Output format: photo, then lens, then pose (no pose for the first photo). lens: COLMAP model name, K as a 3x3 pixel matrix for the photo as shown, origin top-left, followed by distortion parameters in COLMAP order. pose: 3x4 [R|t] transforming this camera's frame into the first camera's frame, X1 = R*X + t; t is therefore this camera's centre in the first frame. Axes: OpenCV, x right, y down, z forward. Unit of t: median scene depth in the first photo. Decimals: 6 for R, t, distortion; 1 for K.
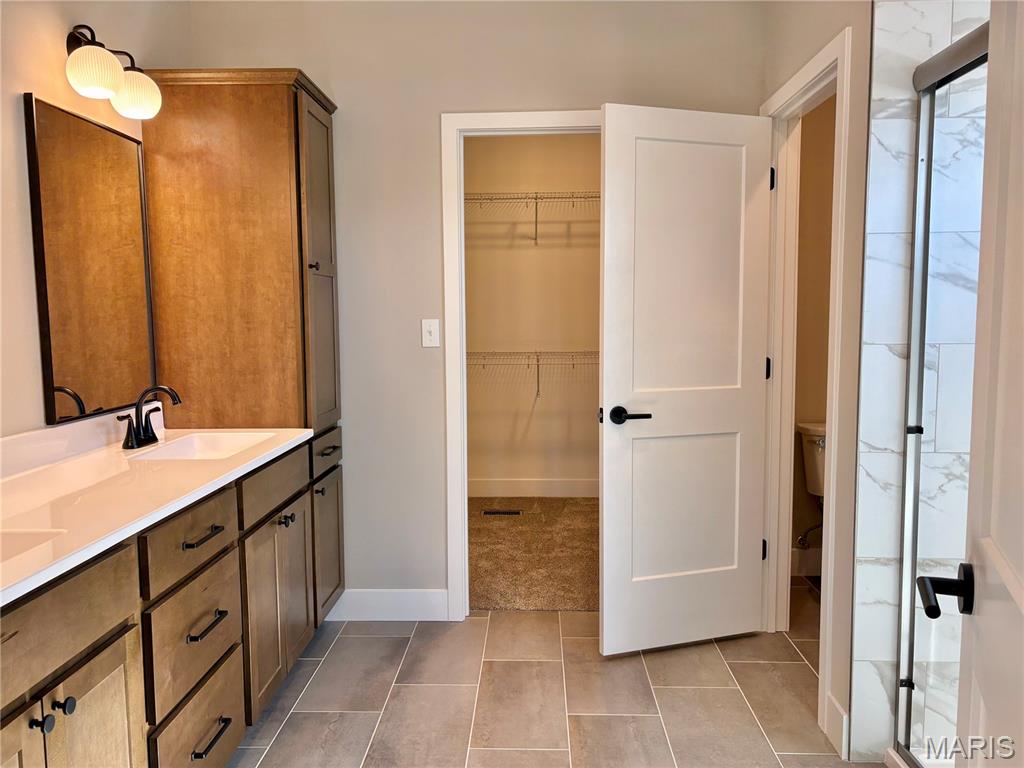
lens RADIAL K [[771.0, 0, 508.5], [0, 771.0, 390.3], [0, 0, 1]] dist [0.008511, -0.007714]
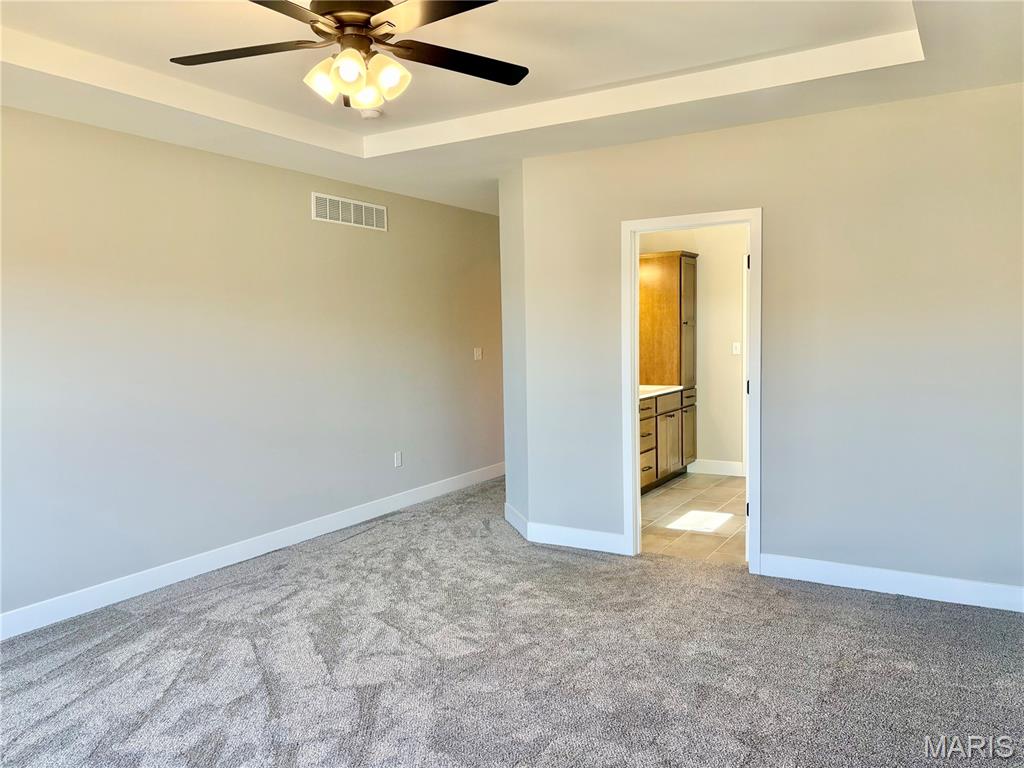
lens RADIAL K [[771.0, 0, 505.5], [0, 771.0, 387.3], [0, 0, 1]] dist [0.008511, -0.007714]
pose [[0.871487, 0.024187, -0.489821, 0.480556], [-0.033786, 0.999371, -0.010764, 0.099519], [0.489253, 0.025930, 0.871756, -1.500578]]
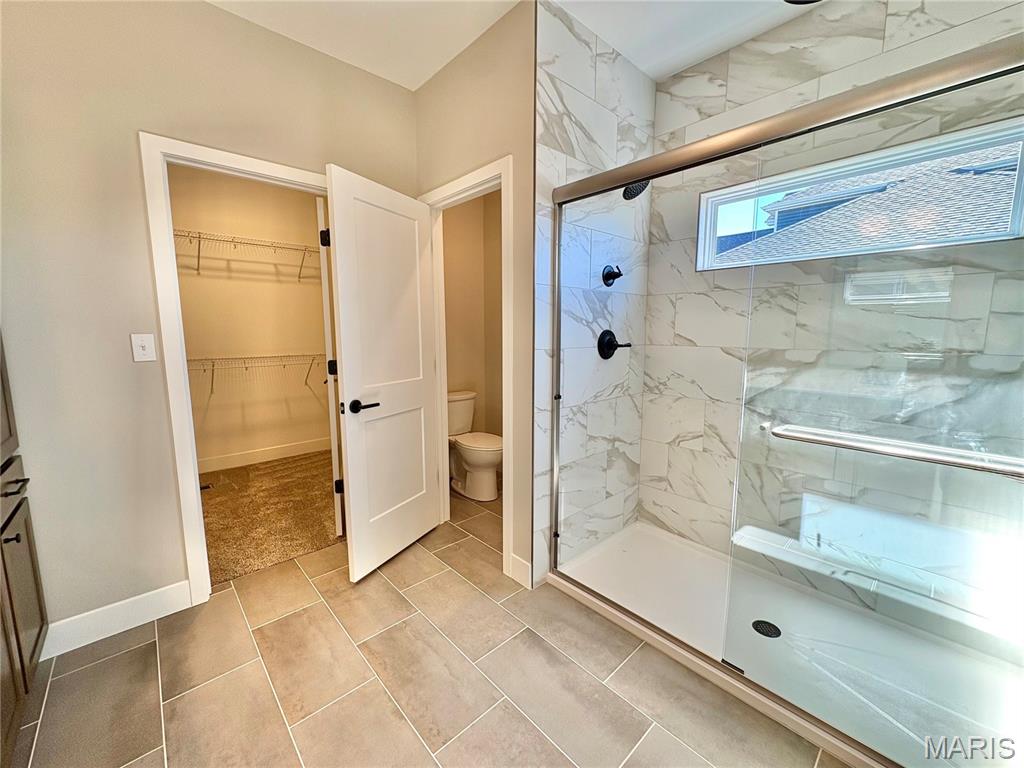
lens RADIAL K [[406.8, 0, 511.2], [0, 406.8, 385.3], [0, 0, 1]] dist [0.003012, -0.000171]
pose [[0.710505, -0.086934, 0.698302, -0.154193], [0.062431, 0.996214, 0.060499, -0.030010], [-0.700917, 0.000611, 0.713242, 0.297849]]
